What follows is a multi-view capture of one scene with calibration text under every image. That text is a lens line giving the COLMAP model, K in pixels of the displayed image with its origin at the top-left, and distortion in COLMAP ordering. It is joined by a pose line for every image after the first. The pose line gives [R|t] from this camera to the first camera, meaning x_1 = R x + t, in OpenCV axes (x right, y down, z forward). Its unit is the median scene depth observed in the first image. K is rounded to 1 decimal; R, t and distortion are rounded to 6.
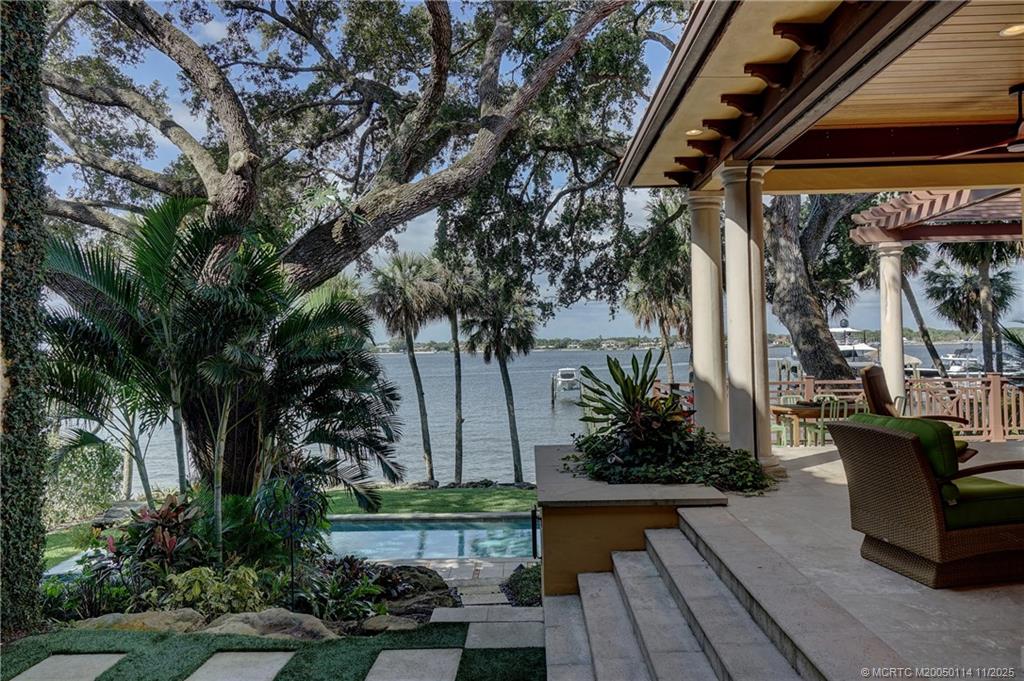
lens RADIAL K [[707.0, 0, 513.9], [0, 707.0, 340.0], [0, 0, 1]] dist [-0.000910, 0.000579]
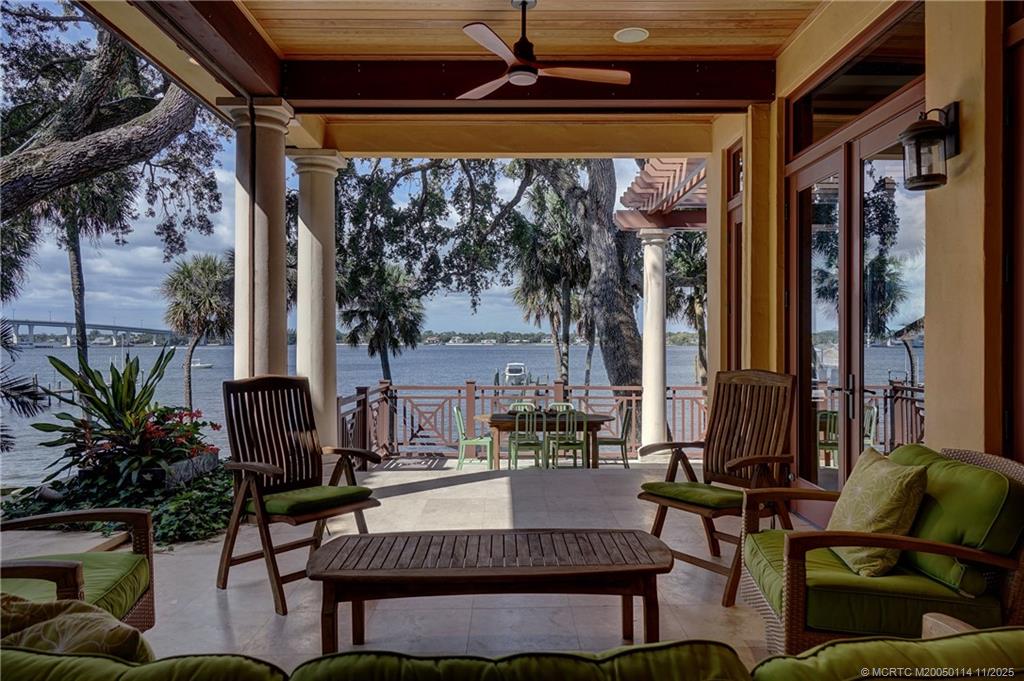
lens RADIAL K [[709.6, 0, 516.1], [0, 709.6, 334.2], [0, 0, 1]] dist [-0.000177, 0.003701]
pose [[0.999051, 0.020540, 0.038414, 0.336802], [-0.020568, 0.999788, 0.000344, -0.005258], [-0.038398, -0.001134, 0.999262, 0.134873]]
